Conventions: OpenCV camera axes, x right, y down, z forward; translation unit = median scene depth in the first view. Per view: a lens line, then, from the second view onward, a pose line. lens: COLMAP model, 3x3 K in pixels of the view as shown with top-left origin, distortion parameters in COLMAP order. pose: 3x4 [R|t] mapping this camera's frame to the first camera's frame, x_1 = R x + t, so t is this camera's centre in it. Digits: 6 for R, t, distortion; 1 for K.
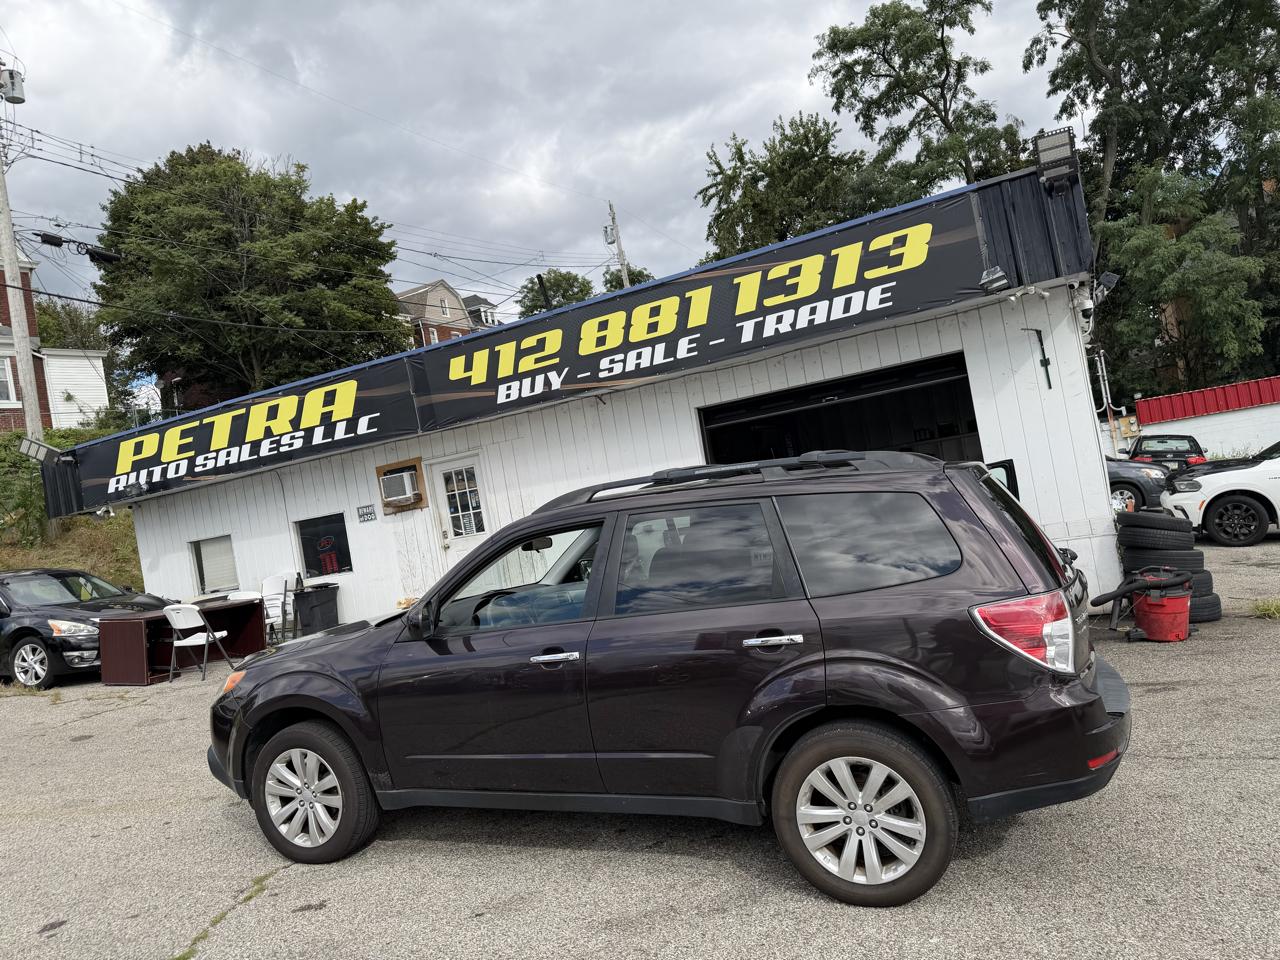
lens RADIAL K [[862.9, 0, 604.0], [0, 862.9, 494.3], [0, 0, 1]] dist [0.116030, -0.176152]
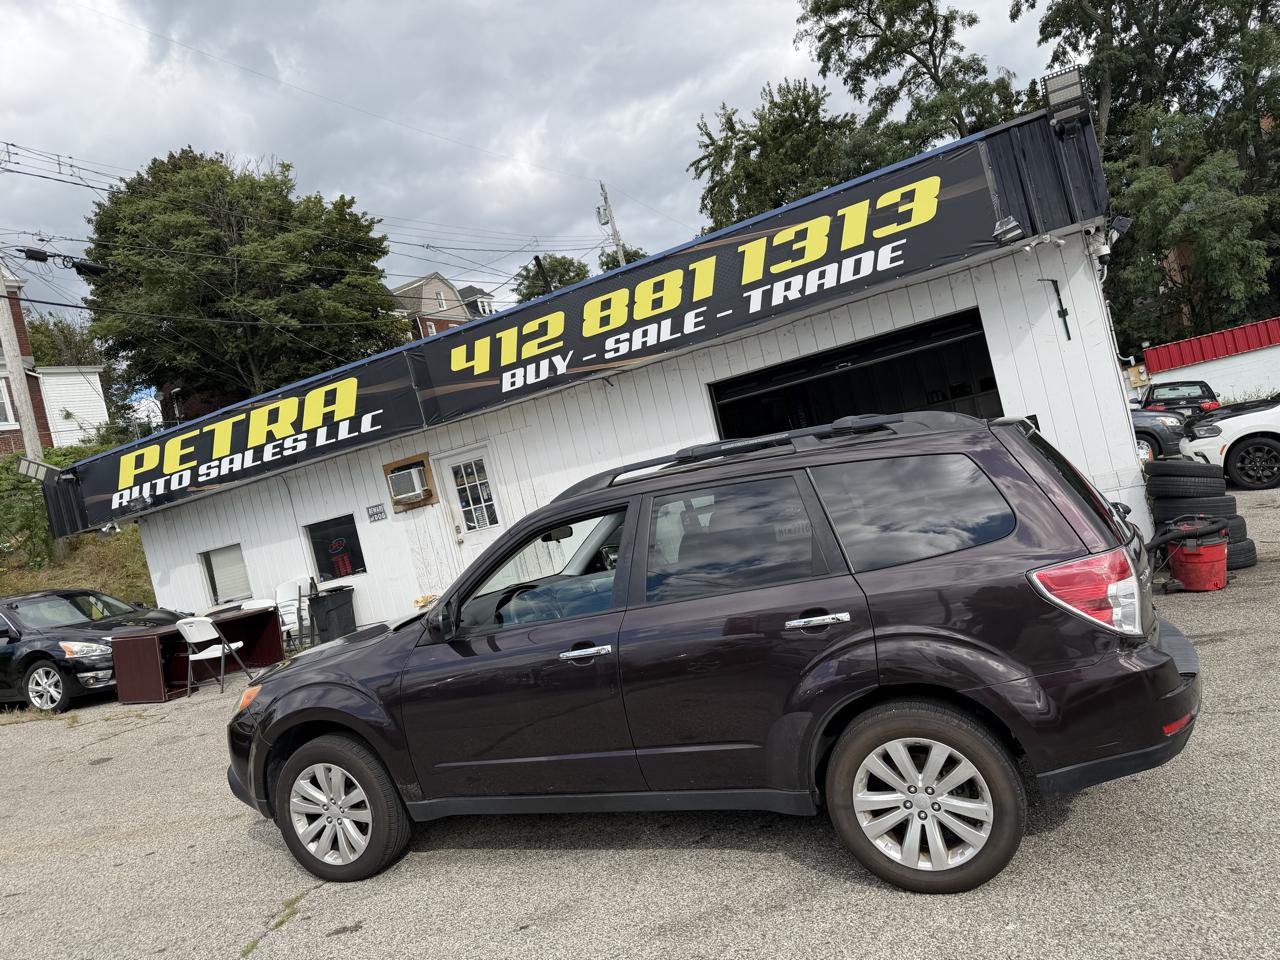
lens RADIAL K [[866.6, 0, 619.0], [0, 866.6, 497.3], [0, 0, 1]] dist [0.111481, -0.160449]
pose [[0.997929, -0.064160, 0.004574, -0.003938], [0.064045, 0.997706, 0.021945, 0.000312], [-0.005971, -0.021607, 0.999749, 0.015788]]
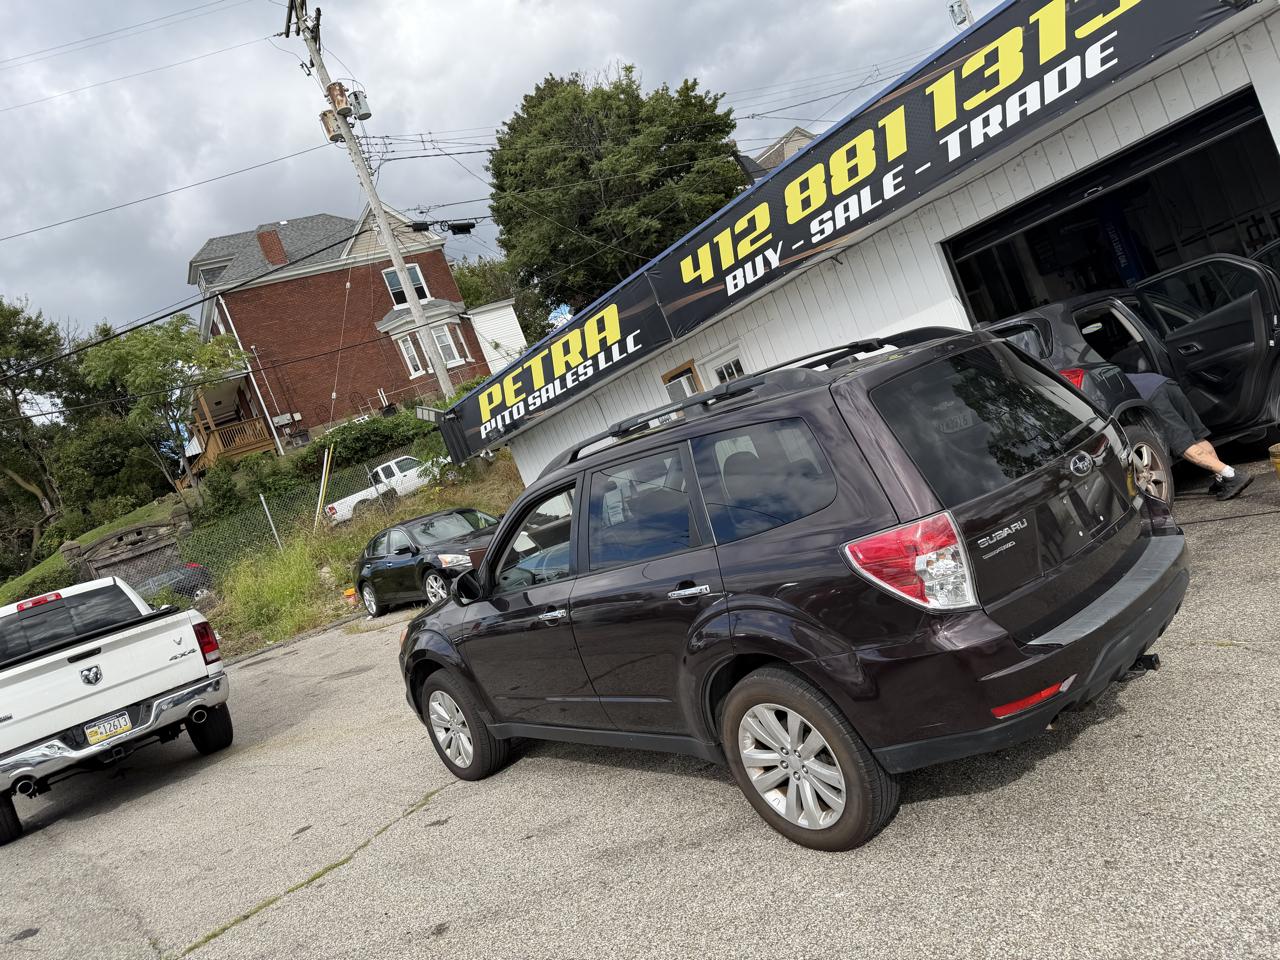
lens RADIAL K [[838.3, 0, 617.2], [0, 838.3, 502.1], [0, 0, 1]] dist [0.153057, -0.216285]
pose [[0.886462, -0.148734, -0.438249, 0.144697], [0.219493, 0.968791, 0.115186, -0.014869], [0.407440, -0.198300, 0.891443, 0.036246]]
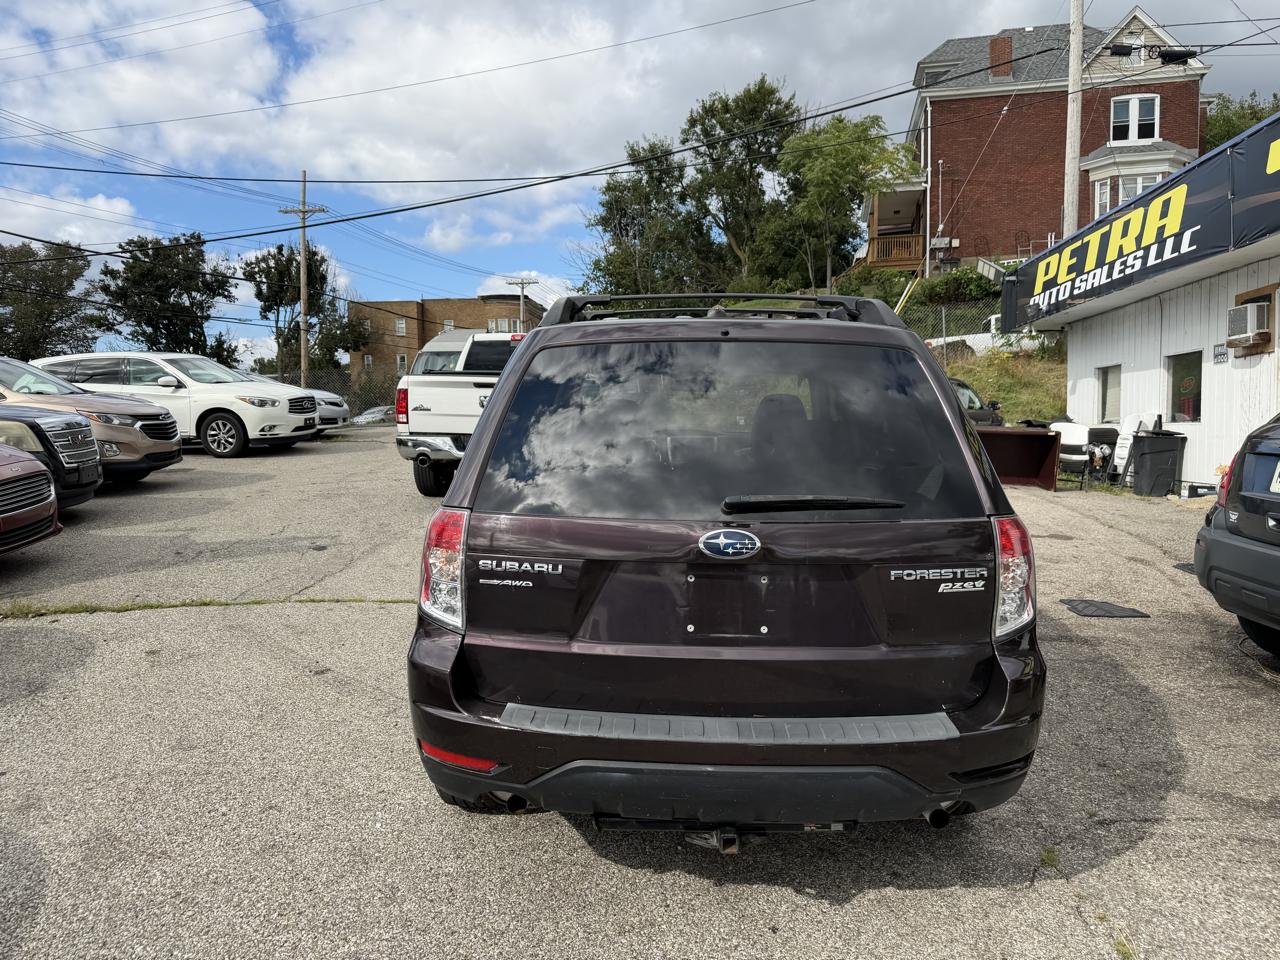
lens RADIAL K [[856.2, 0, 640.2], [0, 856.2, 479.4], [0, 0, 1]] dist [0.007488, 0.000291]
pose [[0.410814, 0.223400, -0.883926, 0.292841], [-0.052007, 0.973679, 0.221913, -0.016502], [0.910235, -0.045195, 0.411619, 0.222962]]
